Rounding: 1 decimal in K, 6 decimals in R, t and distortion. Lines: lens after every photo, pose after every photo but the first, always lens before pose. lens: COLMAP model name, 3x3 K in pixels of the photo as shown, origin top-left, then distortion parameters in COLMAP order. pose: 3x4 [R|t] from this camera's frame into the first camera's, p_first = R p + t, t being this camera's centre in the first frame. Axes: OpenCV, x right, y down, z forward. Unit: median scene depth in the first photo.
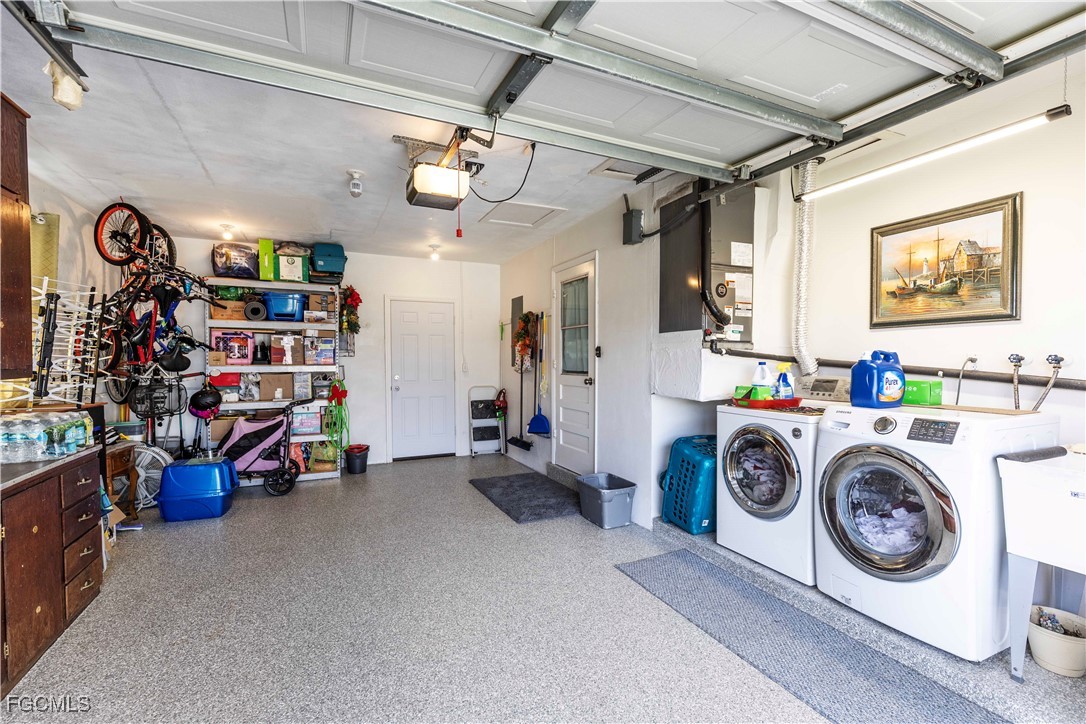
lens RADIAL K [[496.1, 0, 548.2], [0, 496.1, 364.9], [0, 0, 1]] dist [0.004145, -0.000409]
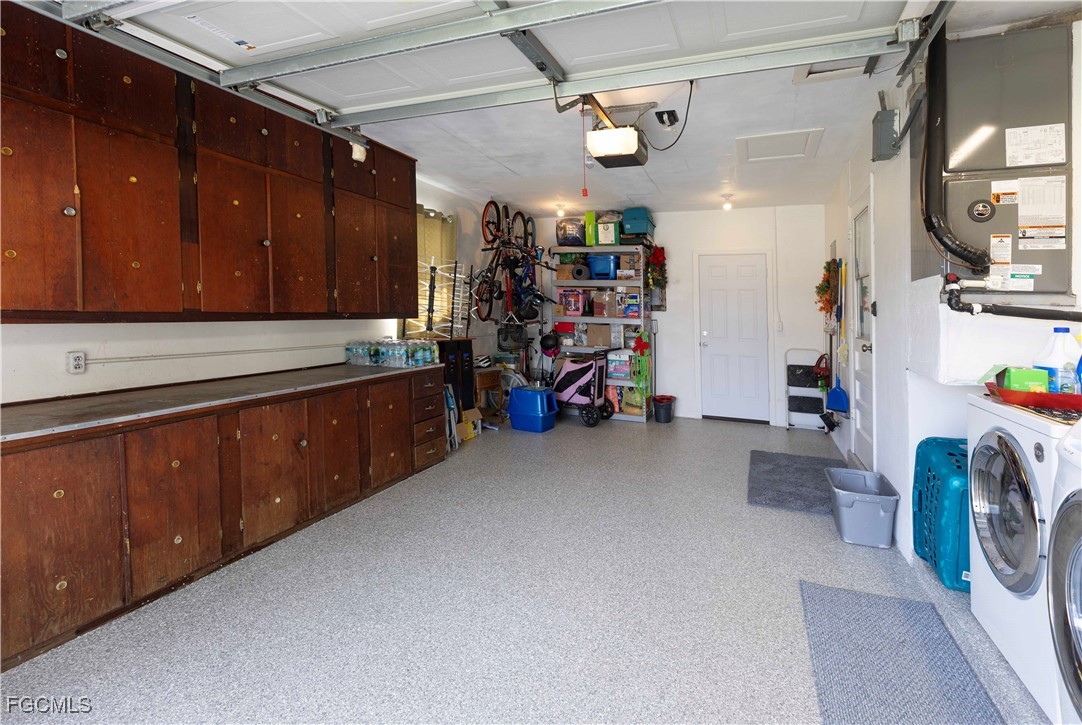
lens RADIAL K [[509.4, 0, 542.6], [0, 509.4, 322.9], [0, 0, 1]] dist [0.001420, -0.000590]
pose [[0.673490, 0.034191, -0.738405, 0.266969], [-0.034238, 0.999300, 0.015044, 0.000342], [0.738403, 0.015149, 0.674190, 0.093627]]
